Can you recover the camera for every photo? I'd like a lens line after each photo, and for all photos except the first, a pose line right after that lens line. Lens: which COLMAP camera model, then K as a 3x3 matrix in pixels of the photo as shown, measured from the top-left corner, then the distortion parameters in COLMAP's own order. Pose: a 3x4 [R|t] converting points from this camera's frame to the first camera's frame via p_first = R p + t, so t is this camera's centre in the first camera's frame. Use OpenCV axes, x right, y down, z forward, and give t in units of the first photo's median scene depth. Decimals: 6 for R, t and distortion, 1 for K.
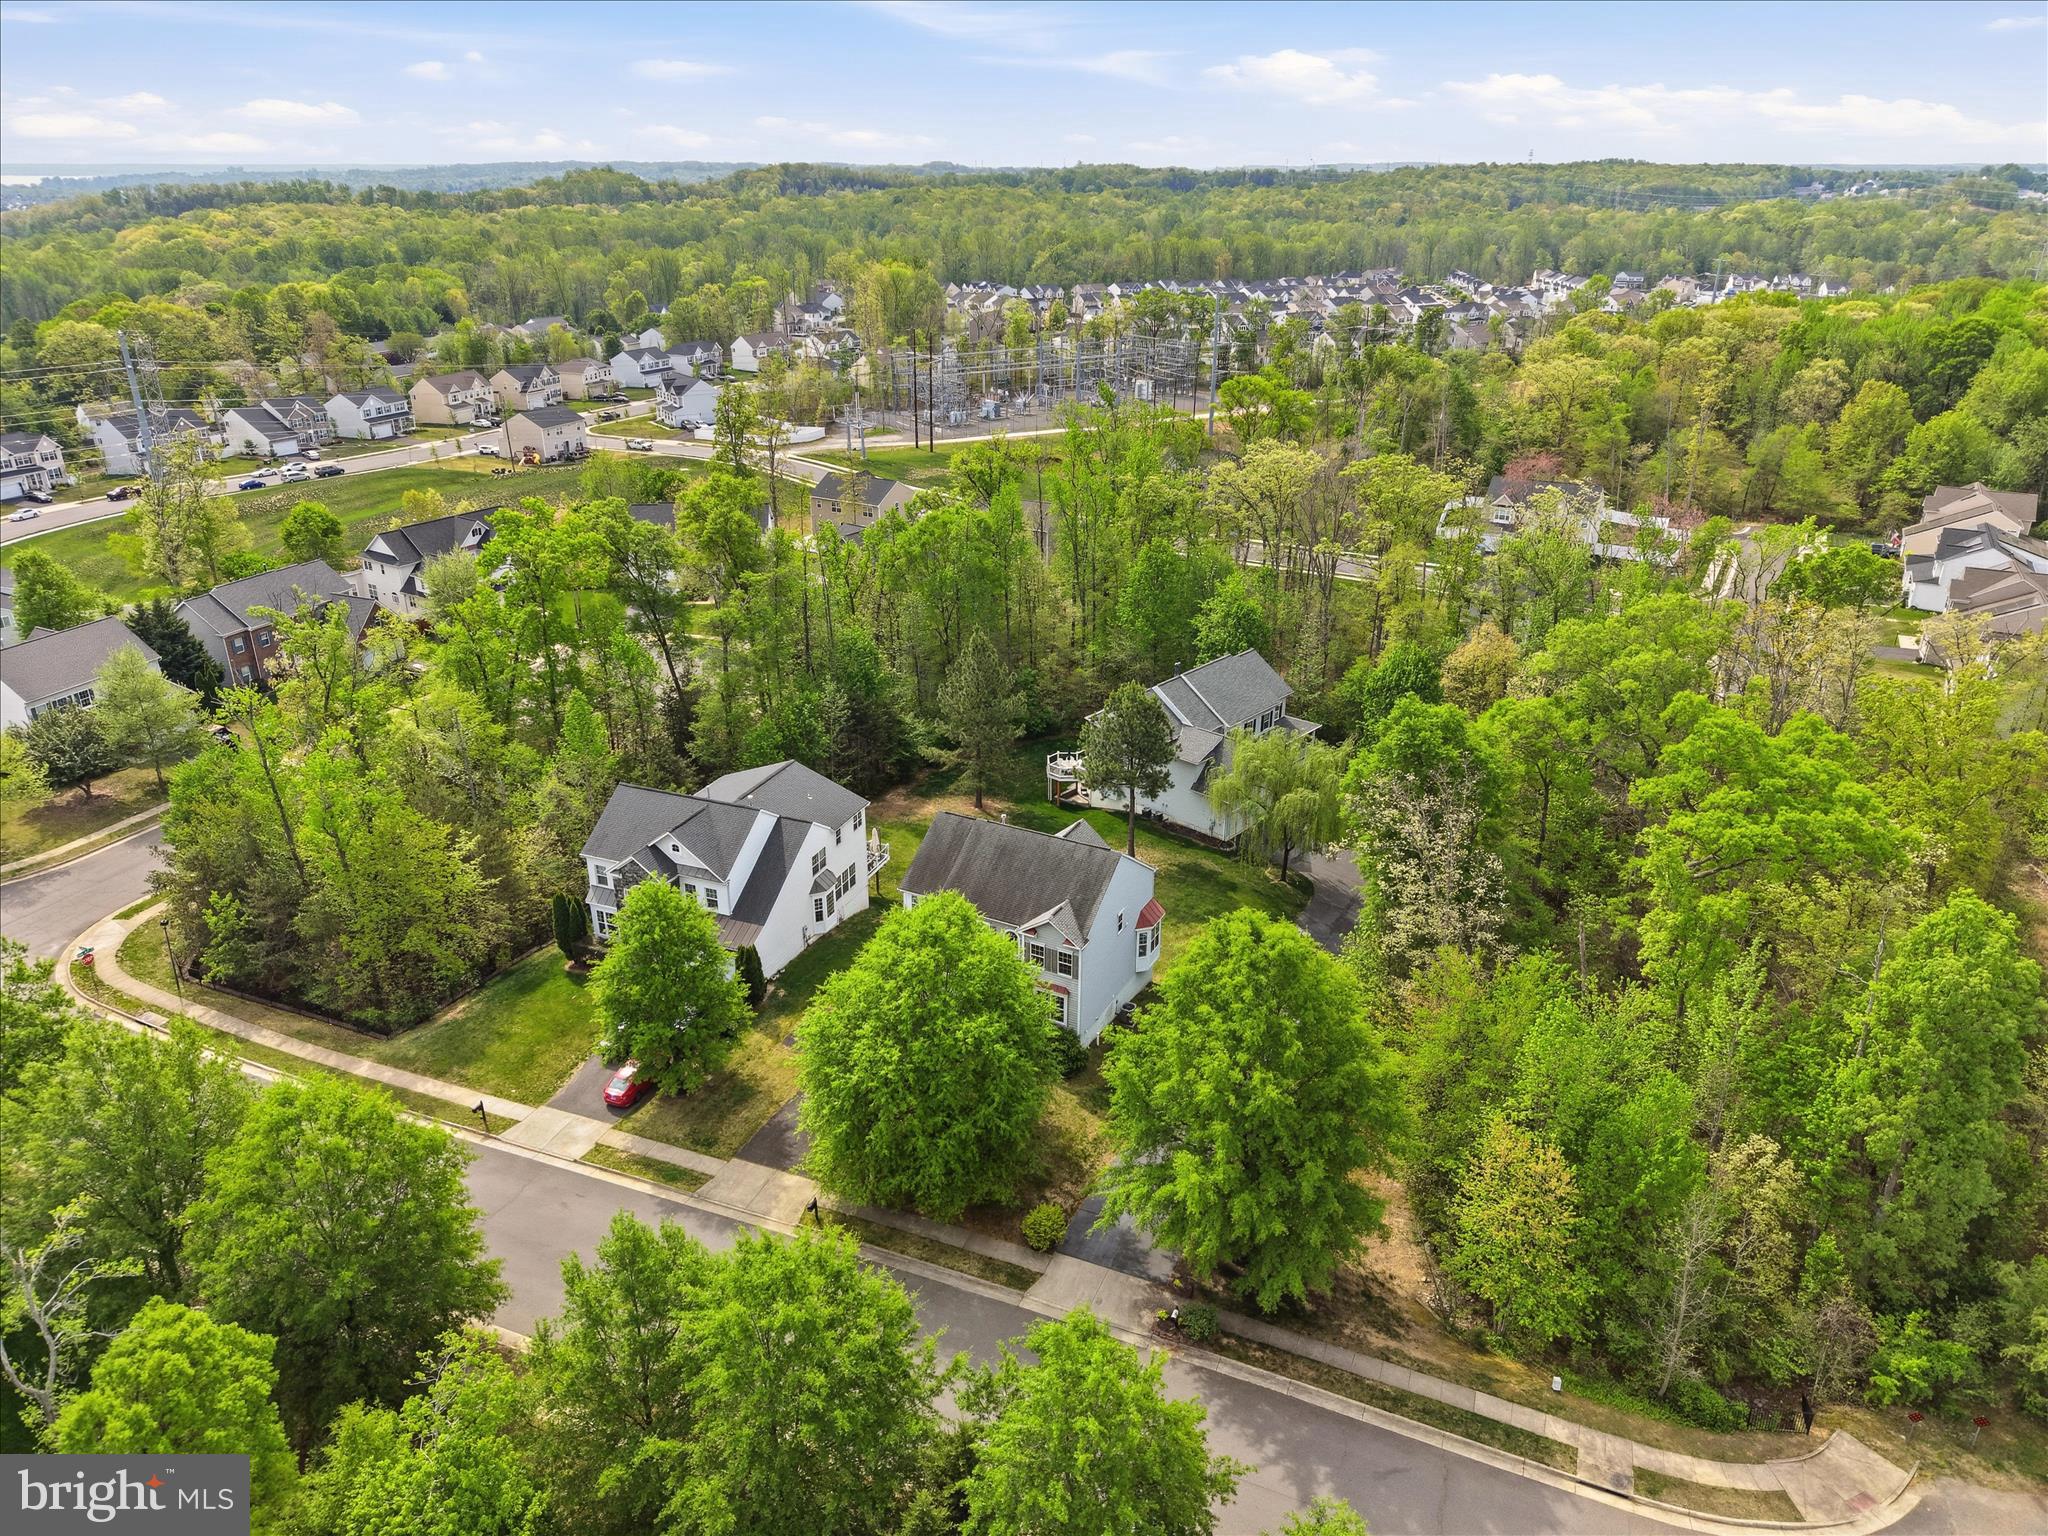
lens RADIAL K [[1352.5, 0, 1034.7], [0, 1352.5, 762.7], [0, 0, 1]] dist [0.026179, -0.026525]
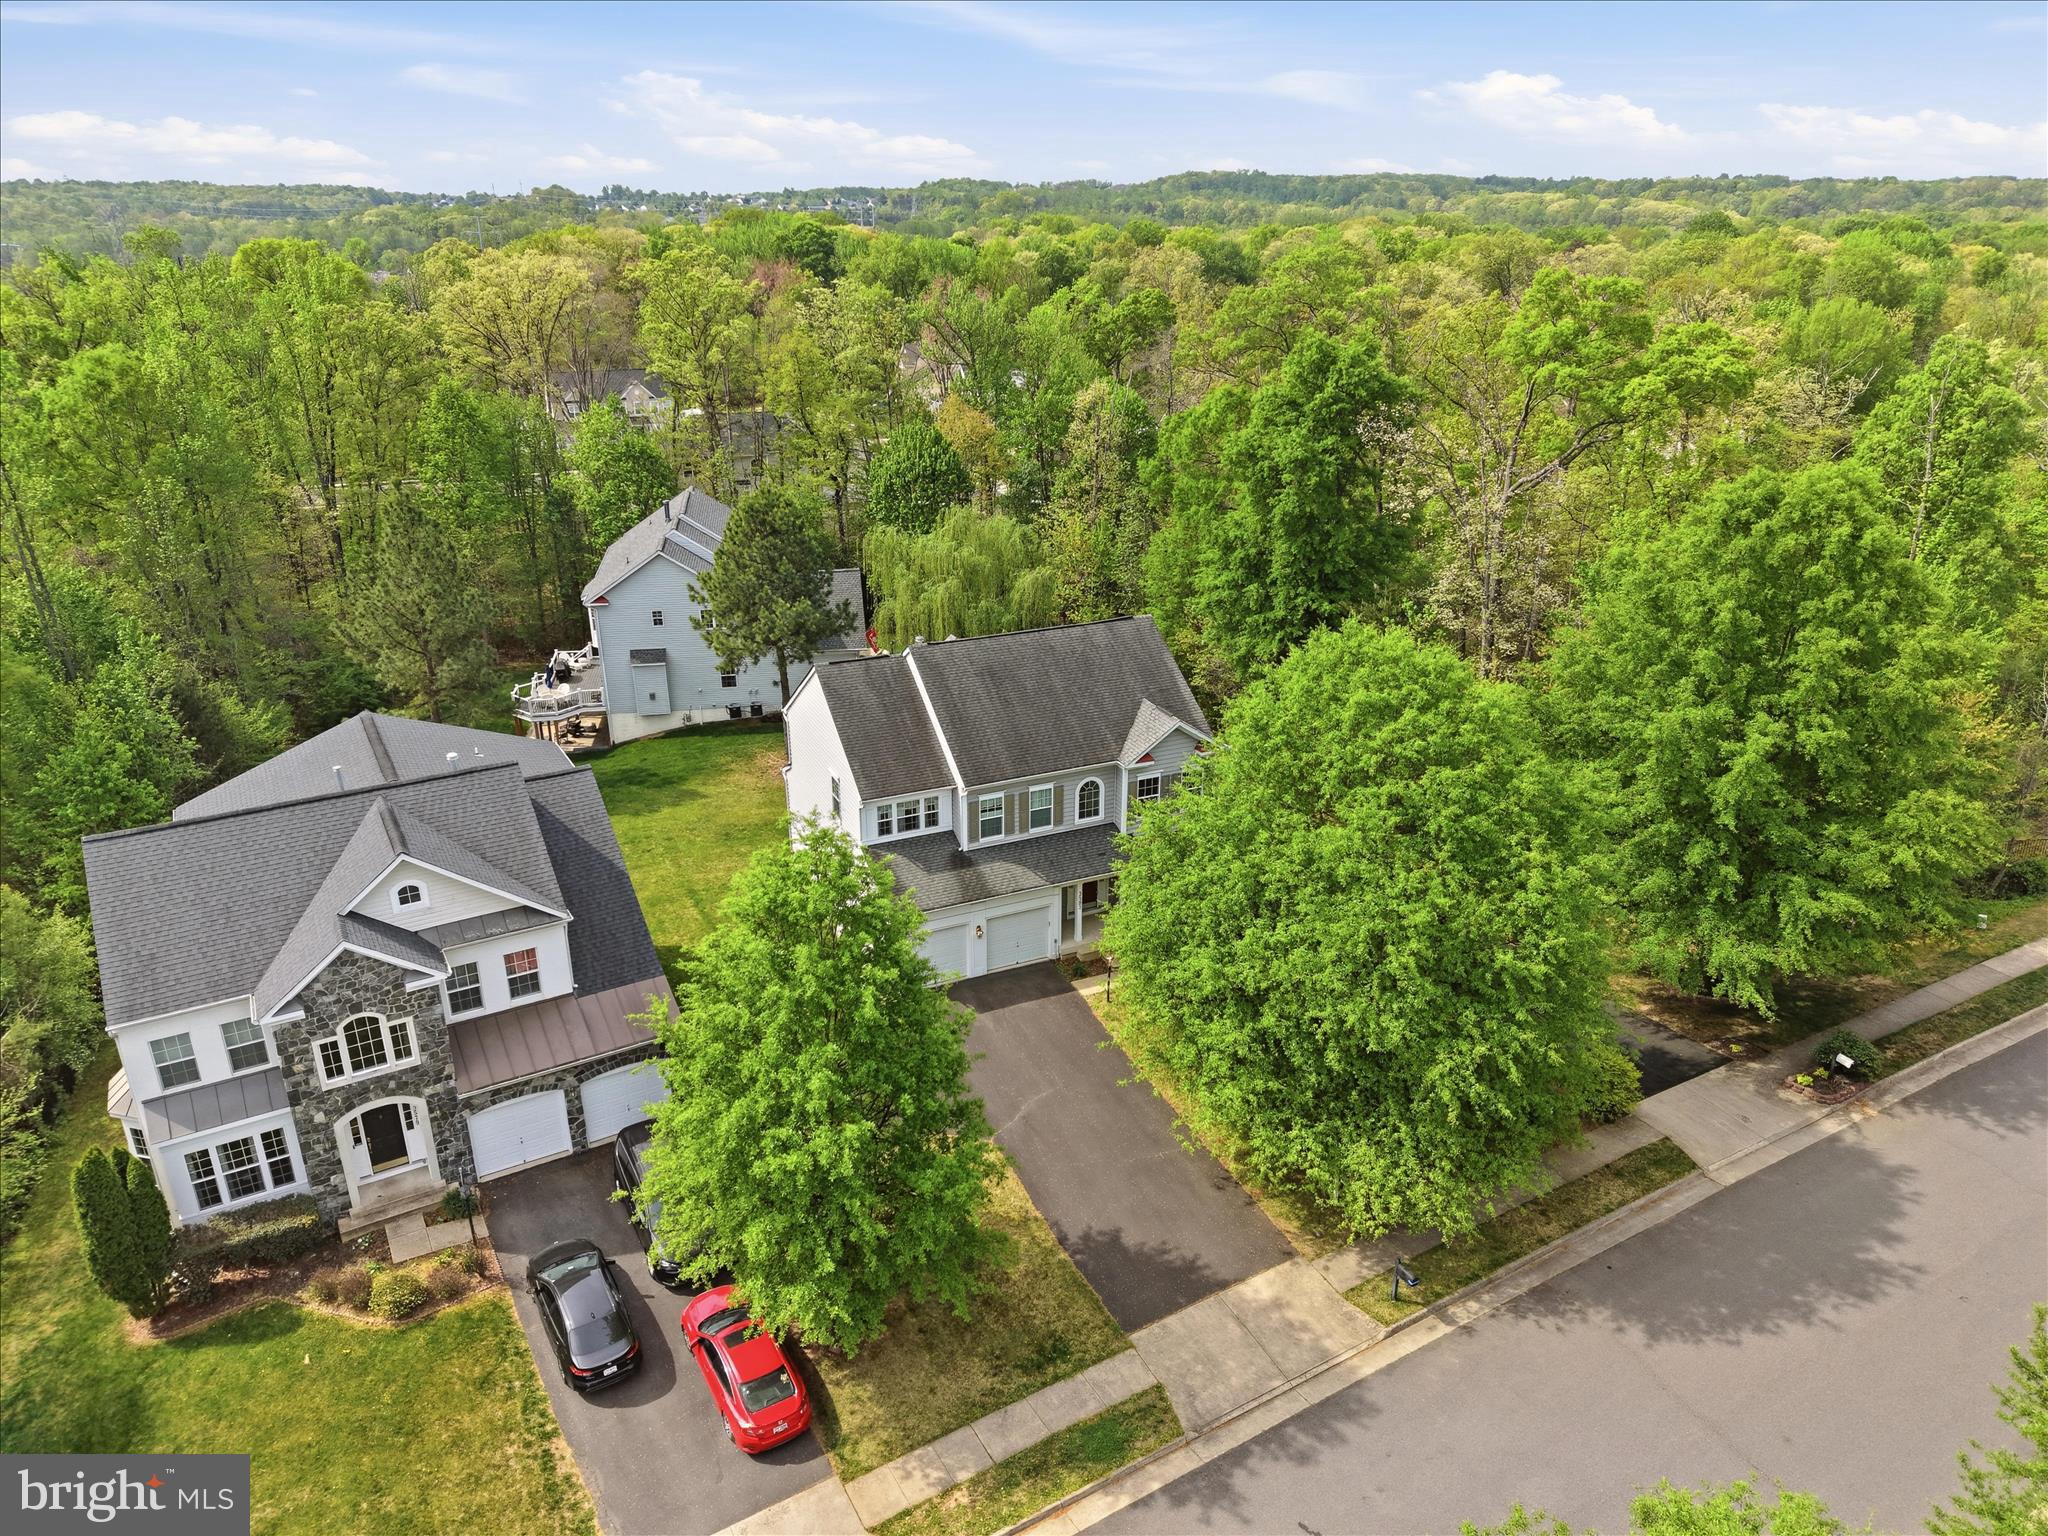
lens RADIAL K [[1352.5, 0, 1017.5], [0, 1352.5, 767.9], [0, 0, 1]] dist [0.026179, -0.026525]
pose [[0.622346, -0.303392, 0.721553, -0.487686], [0.314688, 0.941027, 0.124253, 0.036877], [-0.716698, 0.149735, 0.681119, 0.638648]]
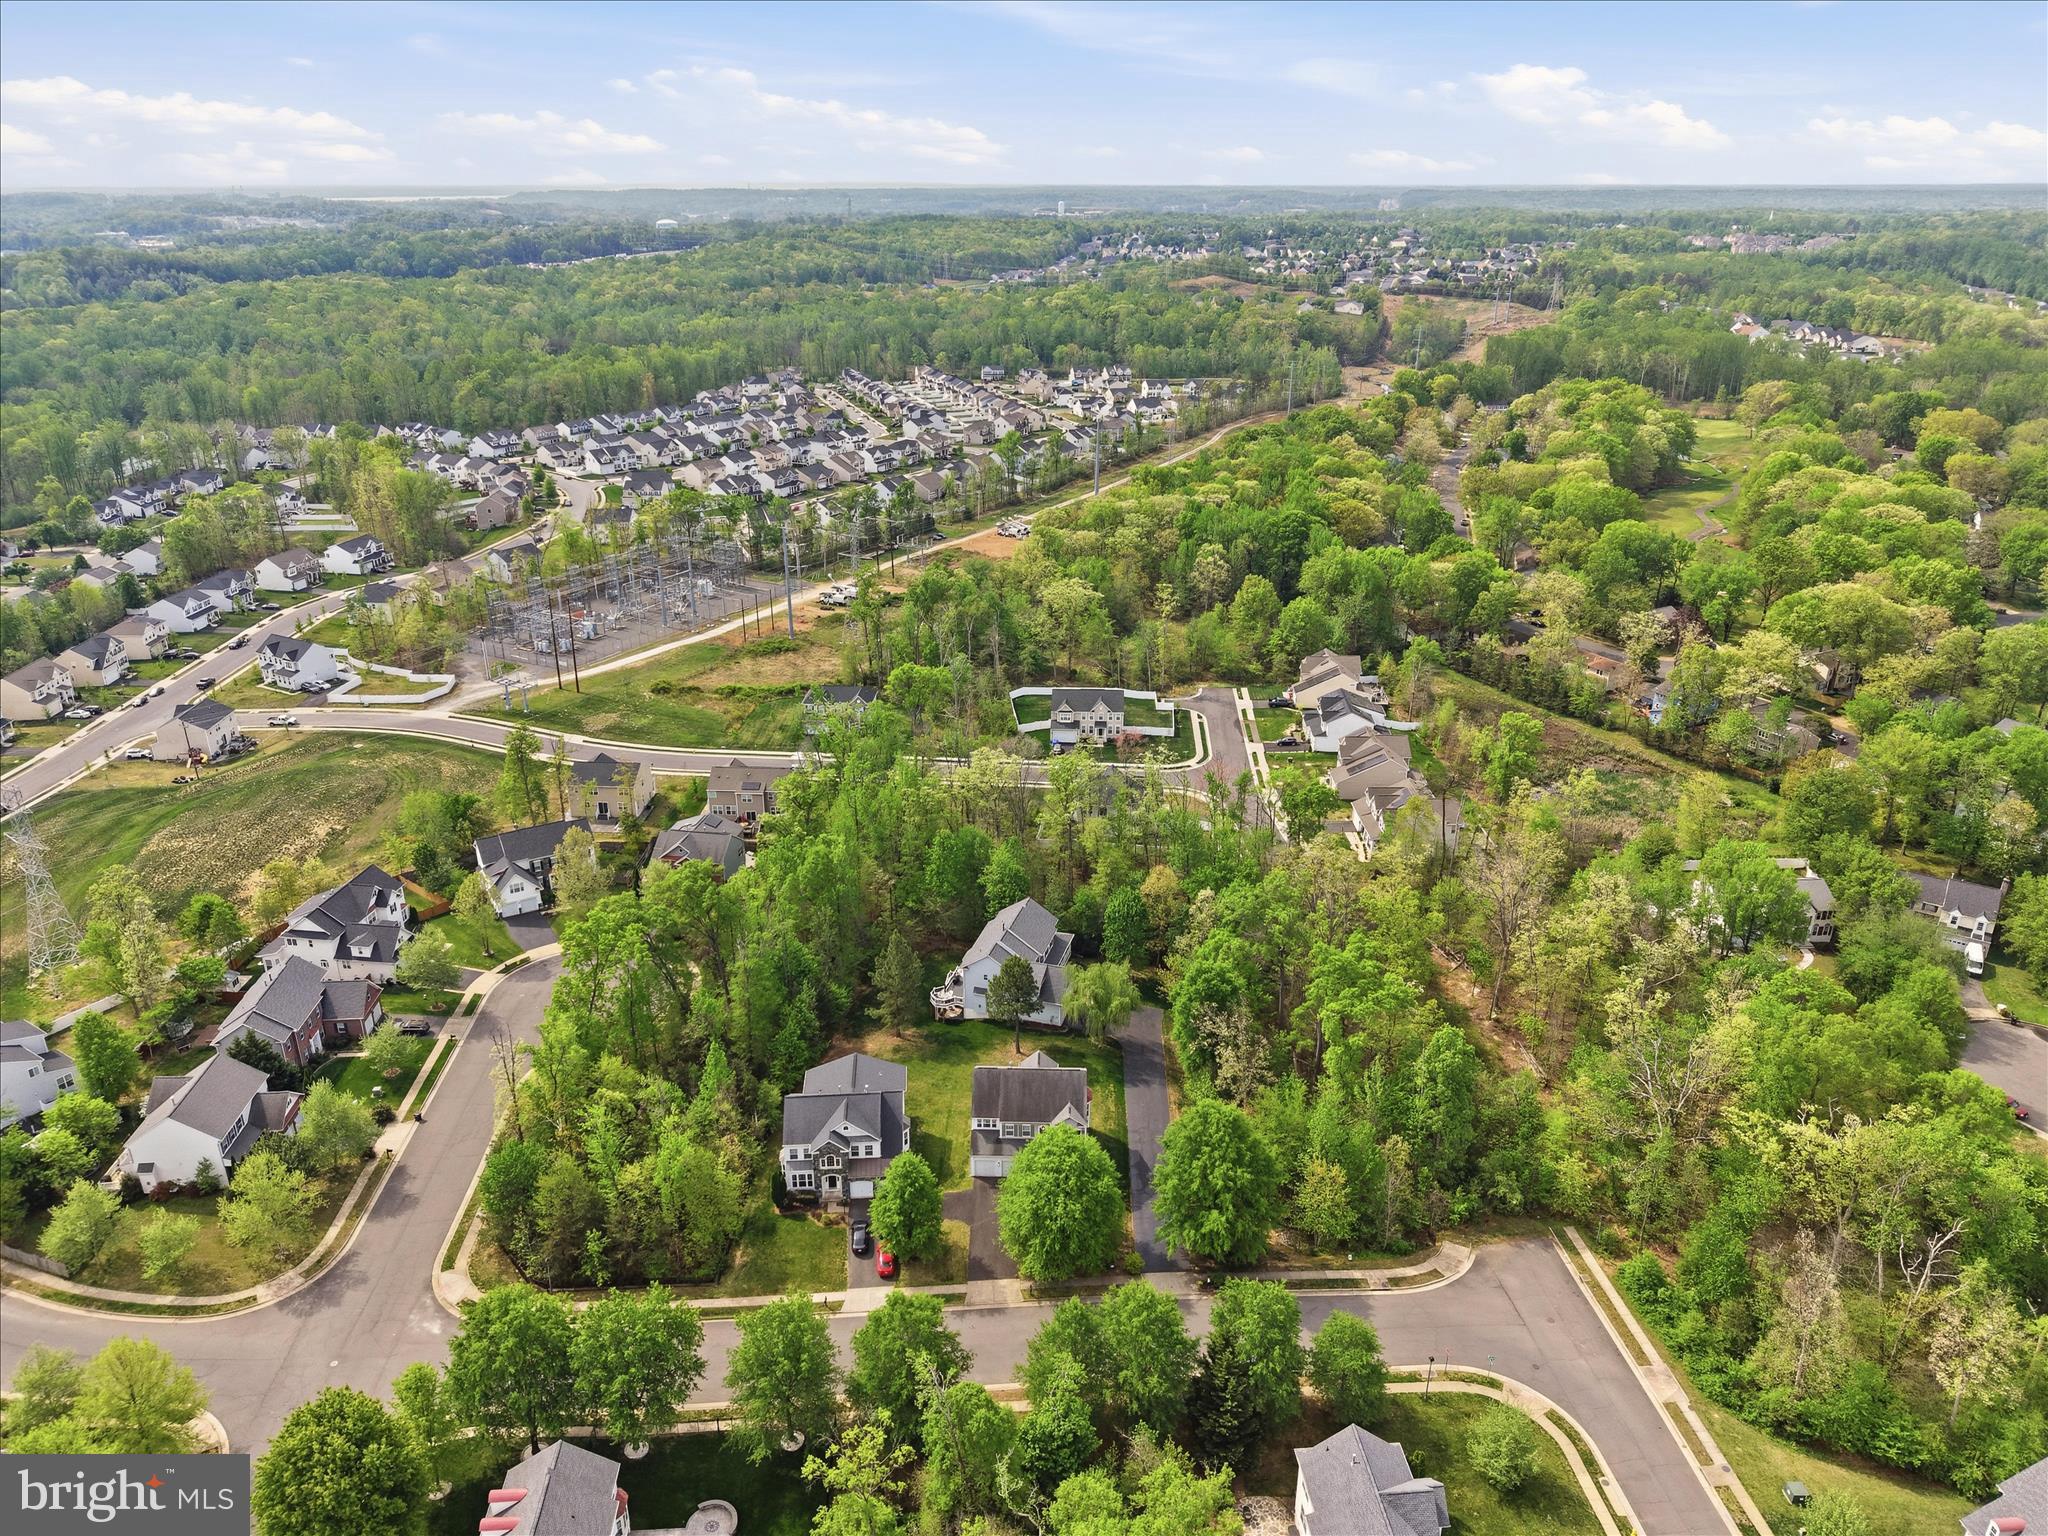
lens RADIAL K [[1352.5, 0, 1024.5], [0, 1352.5, 768.6], [0, 0, 1]] dist [0.026179, -0.026525]
pose [[0.902326, -0.166997, 0.397391, -0.756630], [0.174747, 0.984468, 0.016922, -0.433936], [-0.394045, 0.054173, 0.917493, -0.831094]]
